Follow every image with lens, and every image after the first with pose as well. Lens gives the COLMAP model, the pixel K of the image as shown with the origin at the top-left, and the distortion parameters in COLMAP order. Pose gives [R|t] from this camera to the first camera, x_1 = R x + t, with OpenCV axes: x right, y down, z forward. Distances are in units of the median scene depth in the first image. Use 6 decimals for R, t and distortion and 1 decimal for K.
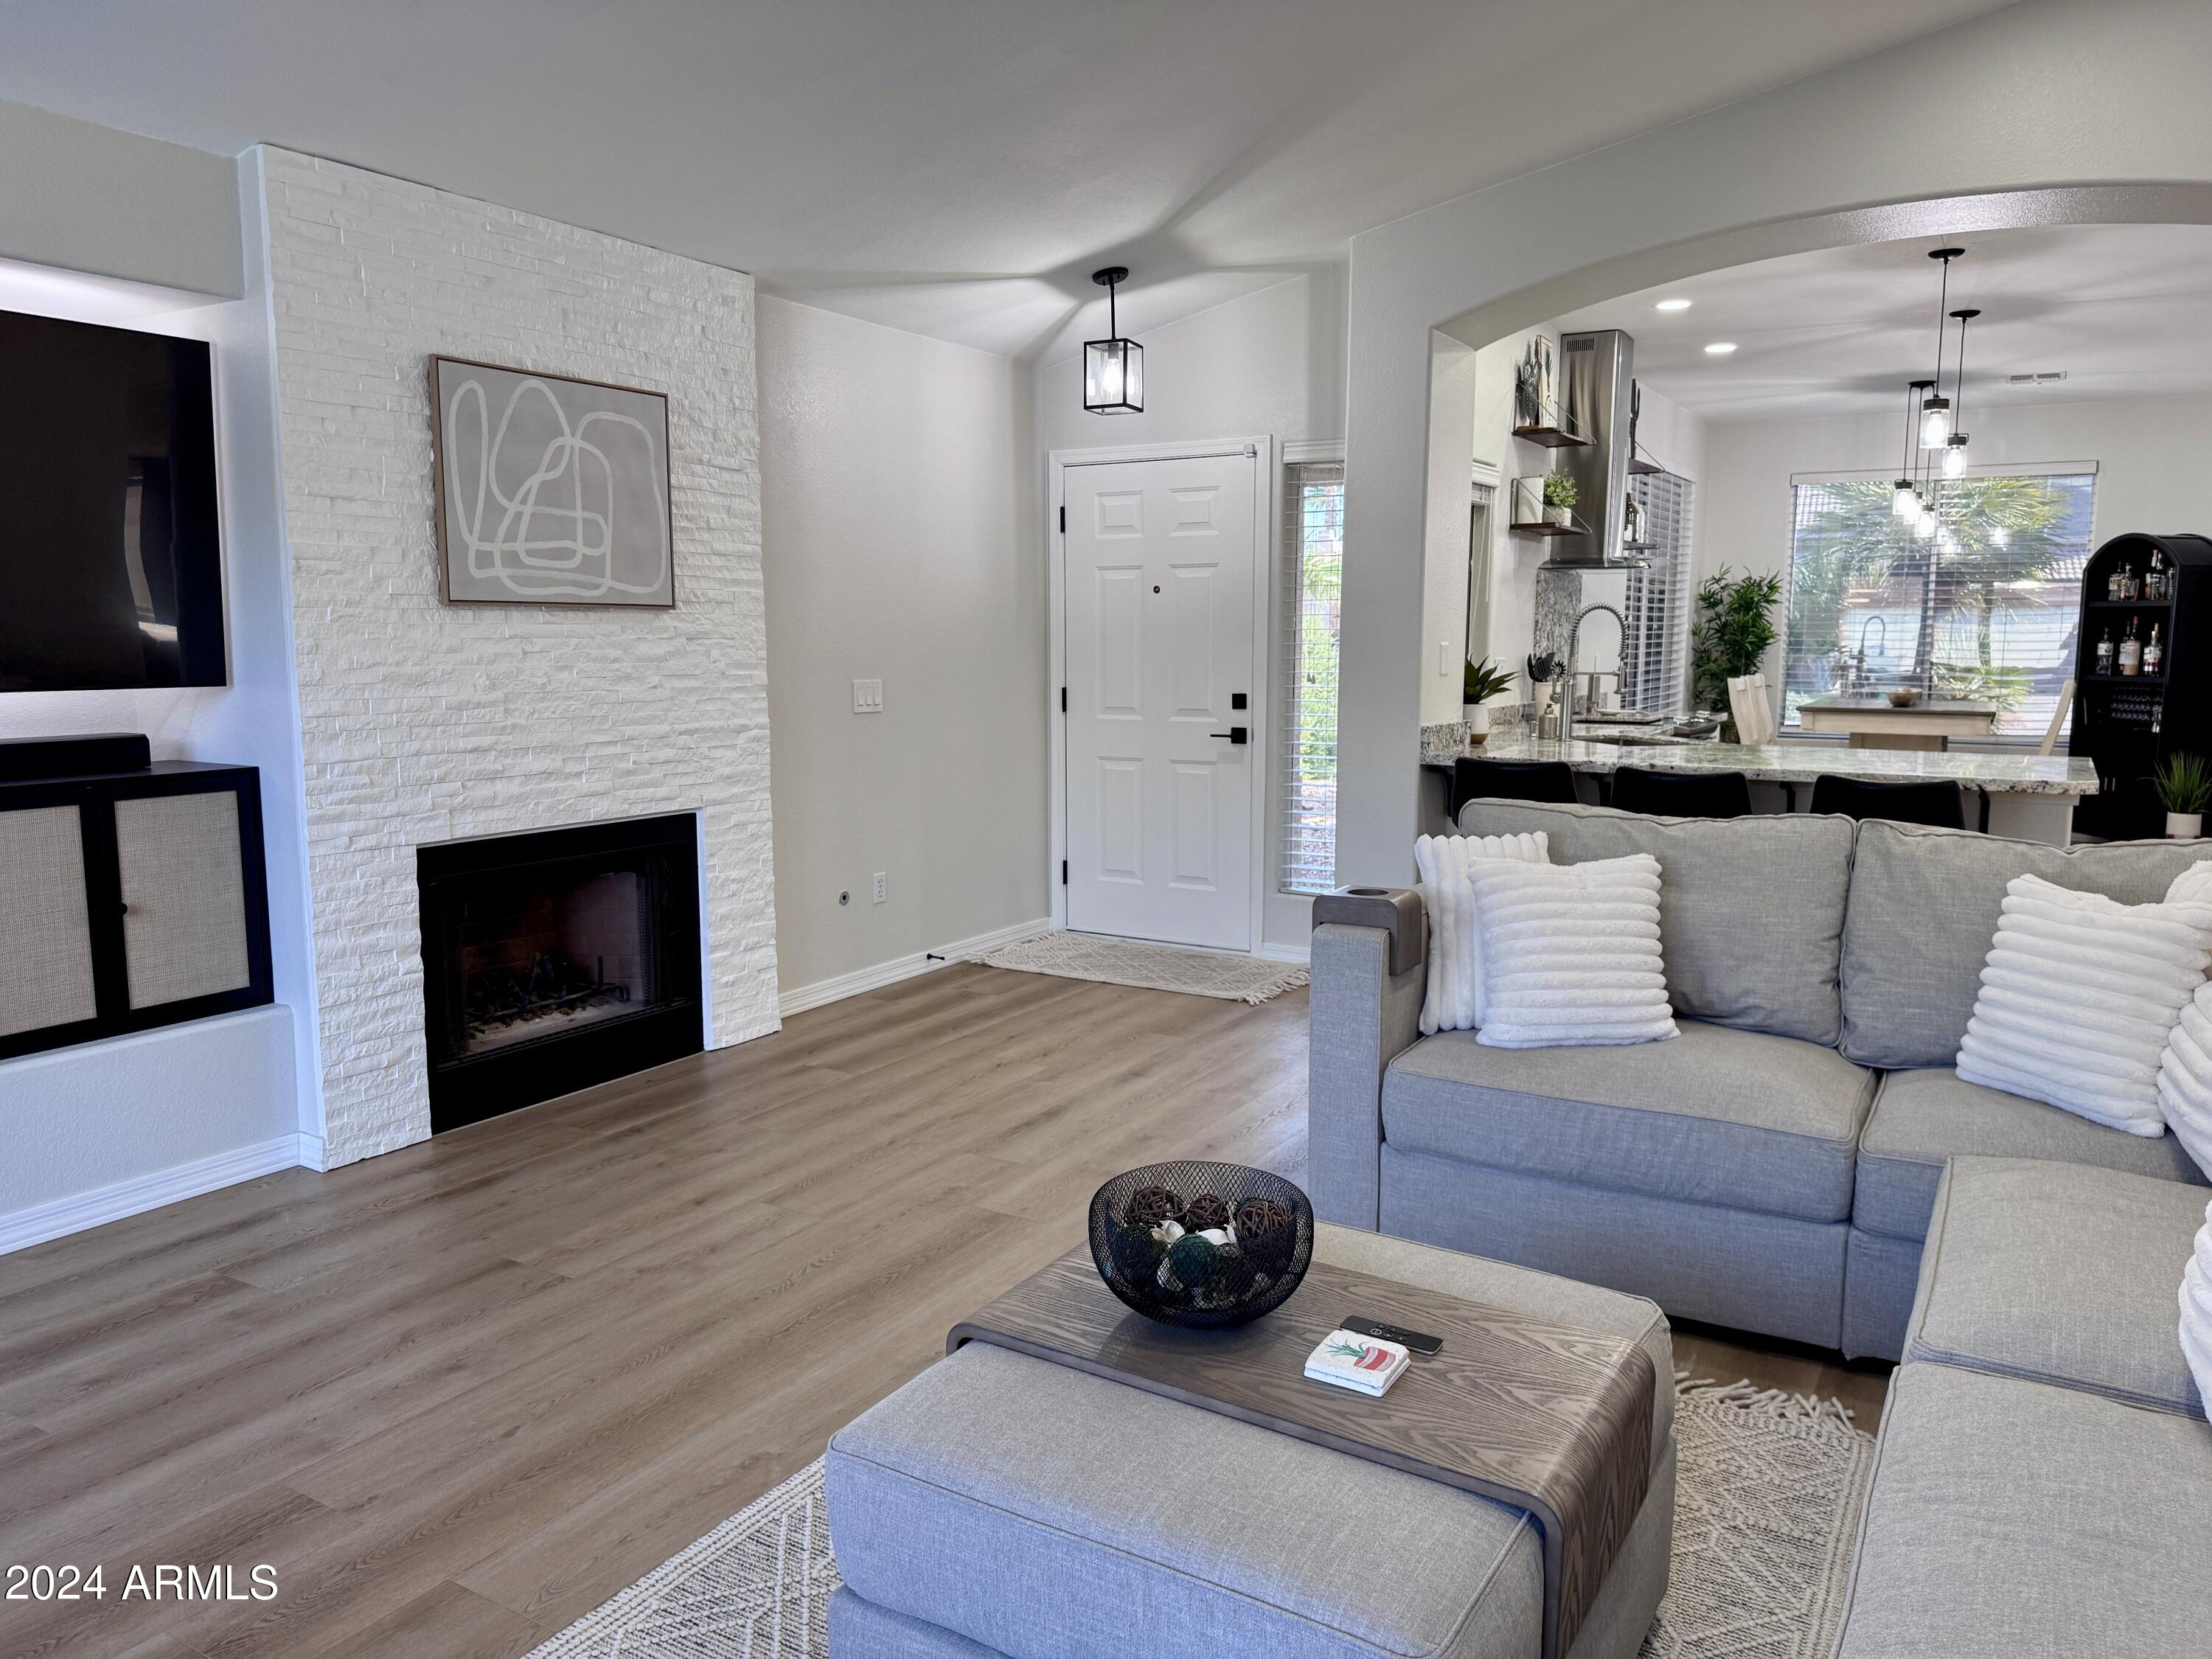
lens RADIAL K [[1555.7, 0, 1101.2], [0, 1555.7, 821.3], [0, 0, 1]] dist [0.063603, -0.079926]
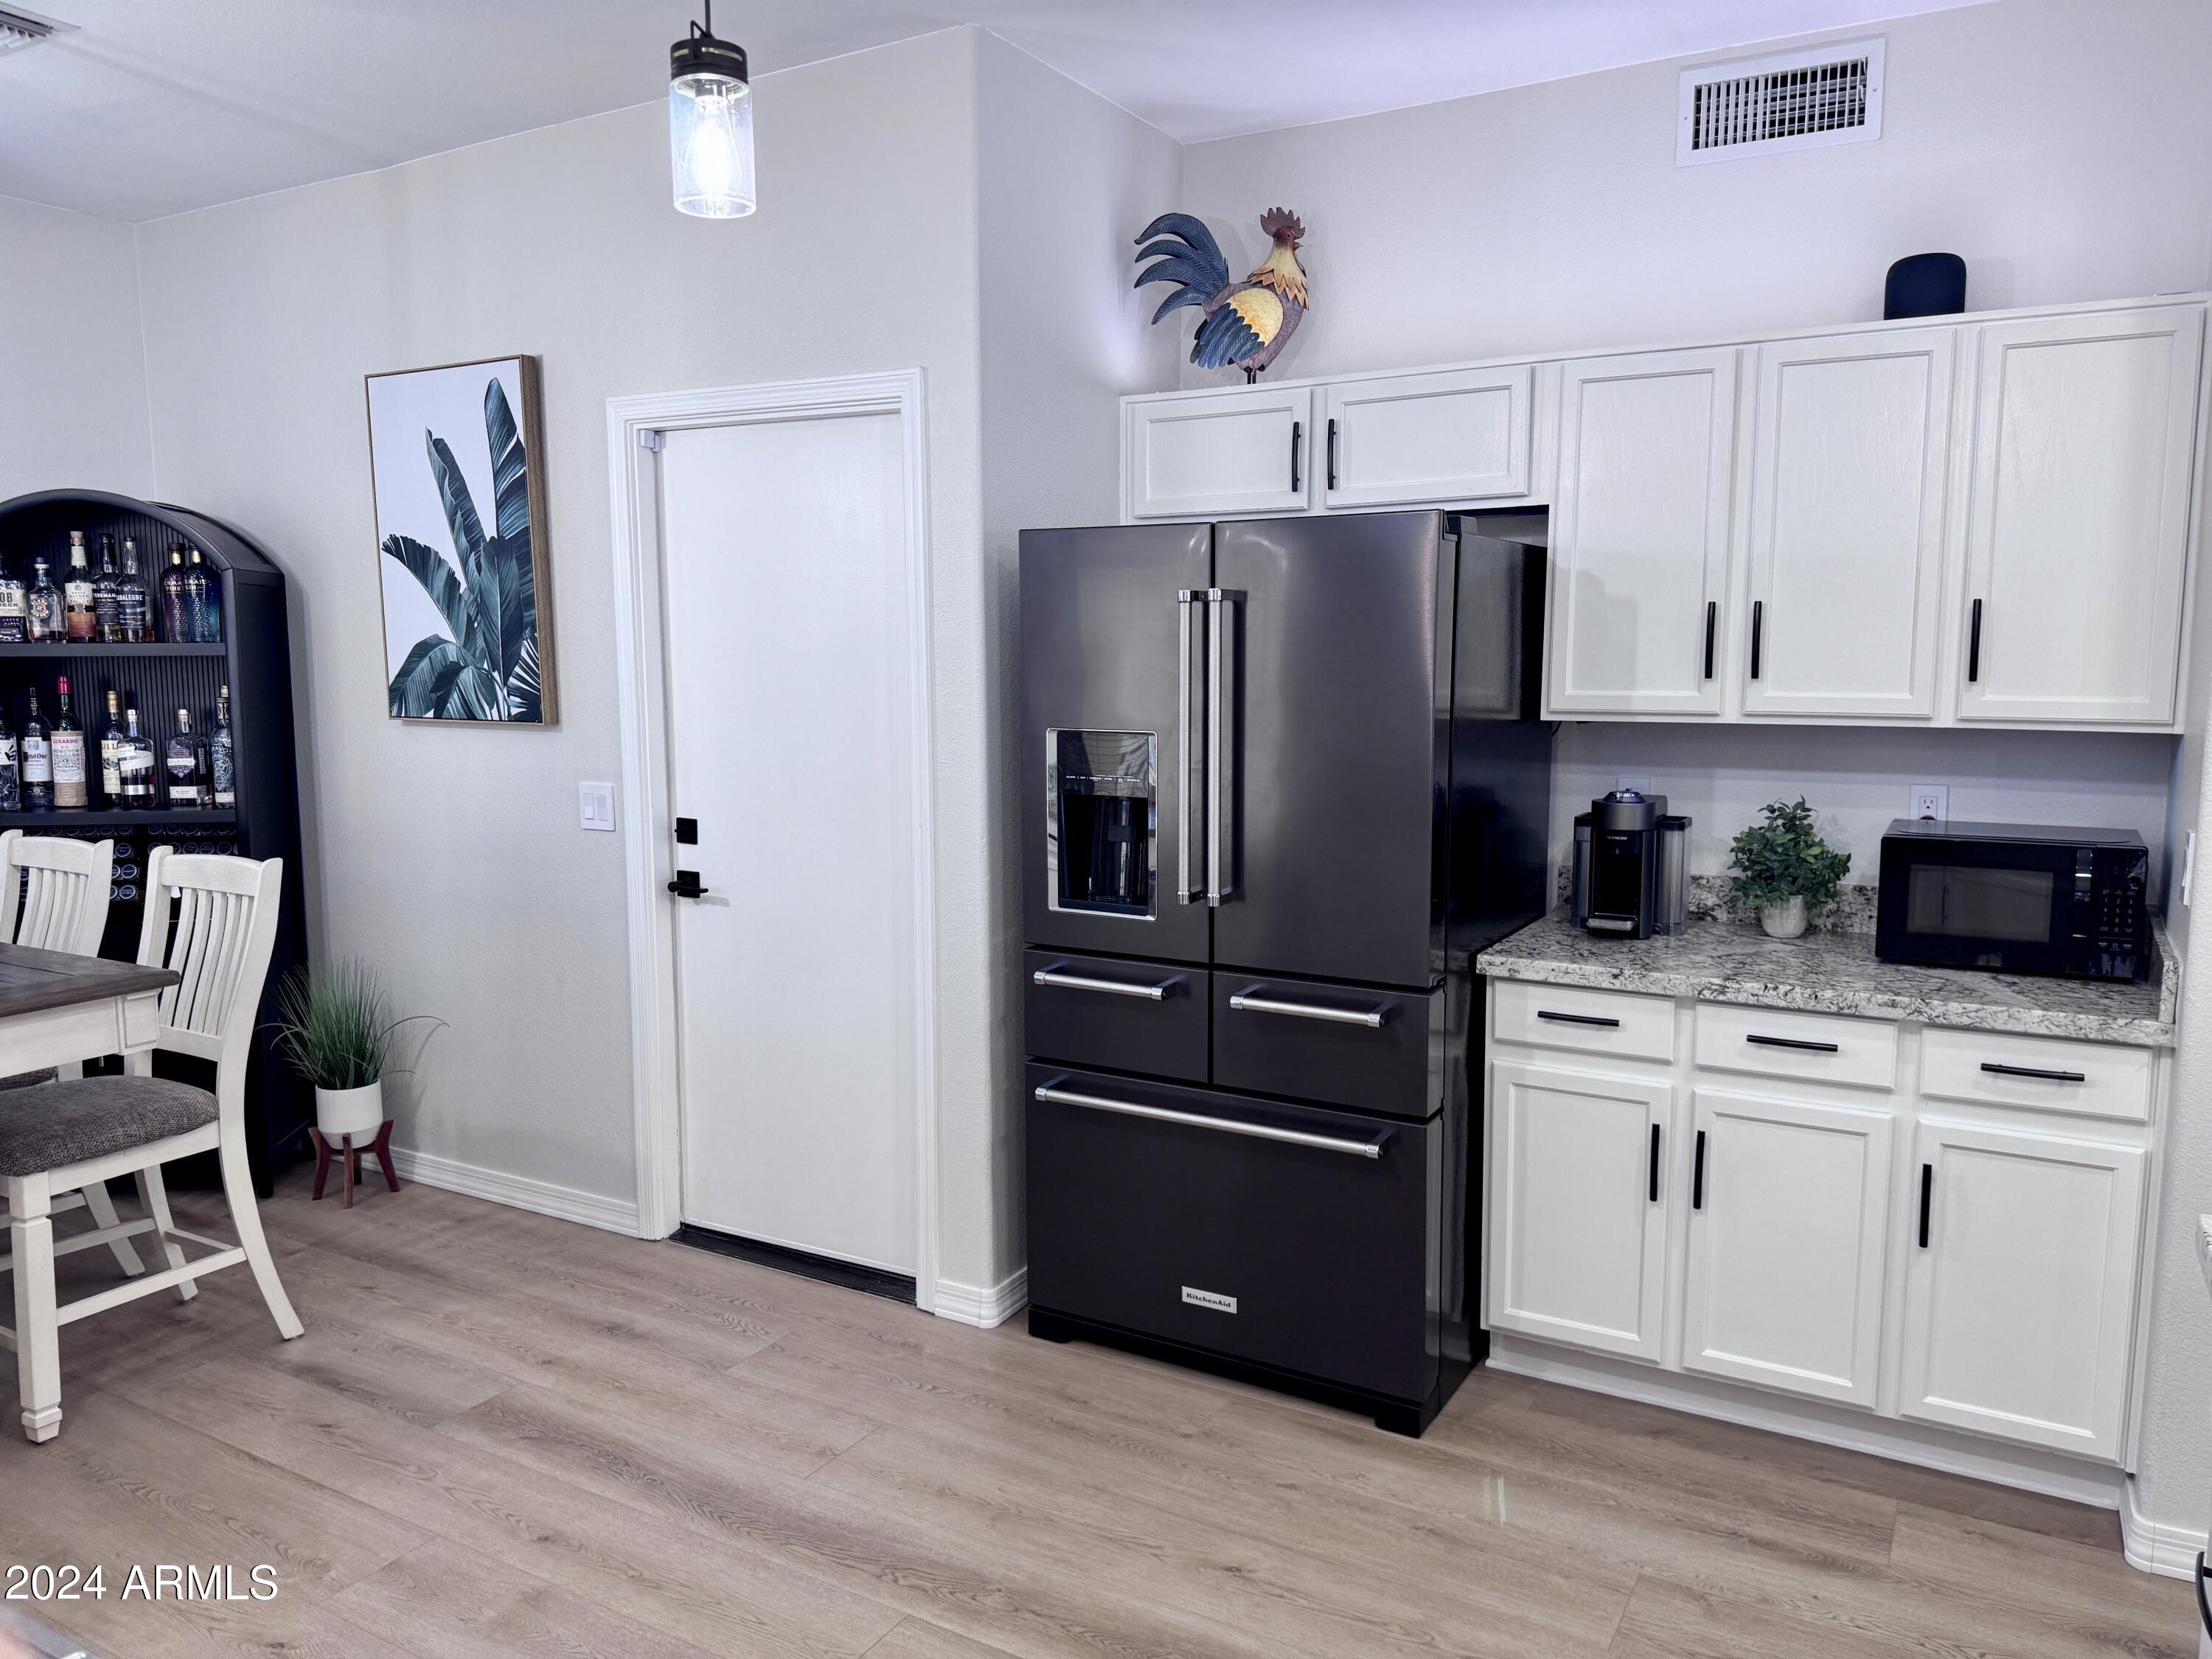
lens RADIAL K [[1555.7, 0, 1117.1], [0, 1555.7, 823.2], [0, 0, 1]] dist [0.063603, -0.079926]
pose [[-0.026927, -0.116870, 0.992782, 0.198445], [0.124845, 0.984973, 0.119337, -0.105948], [-0.991811, 0.127157, -0.011932, 0.718753]]
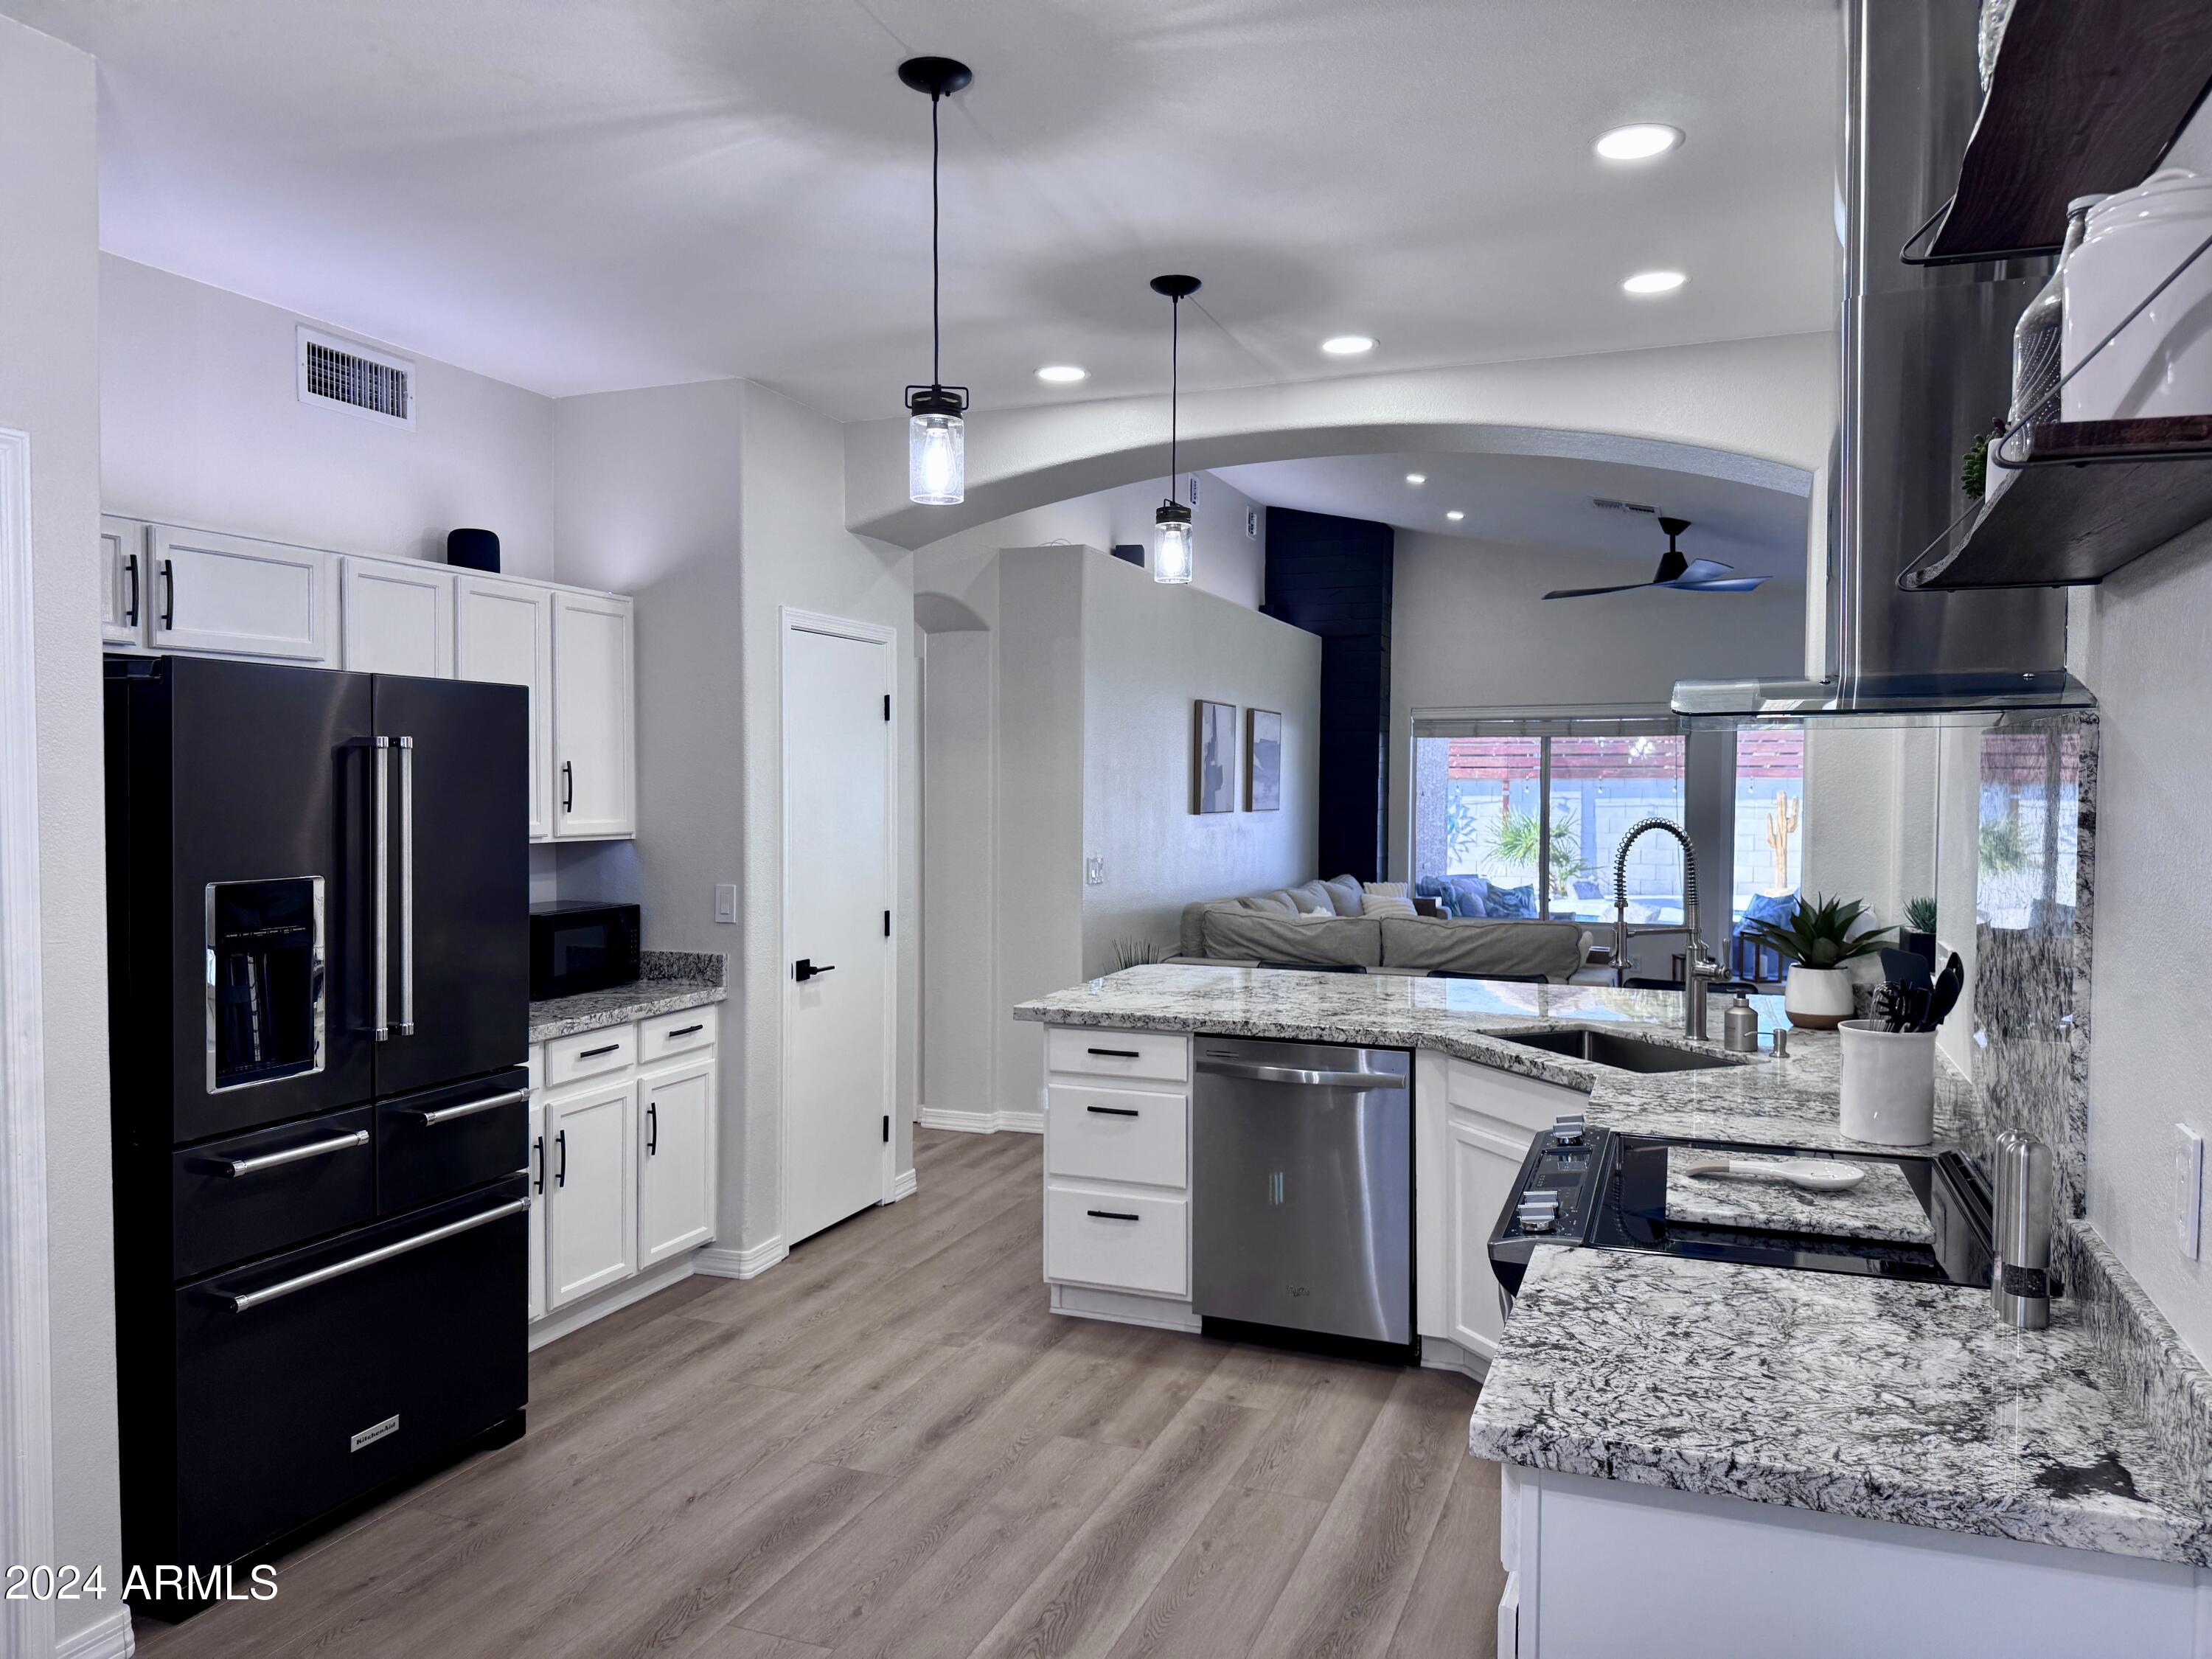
lens RADIAL K [[1555.7, 0, 1105.6], [0, 1555.7, 821.6], [0, 0, 1]] dist [0.063603, -0.079926]
pose [[-0.984772, -0.001430, -0.173842, 0.425261], [-0.027211, 0.988909, 0.146007, -0.149012], [0.171705, 0.148514, -0.973890, 1.053293]]
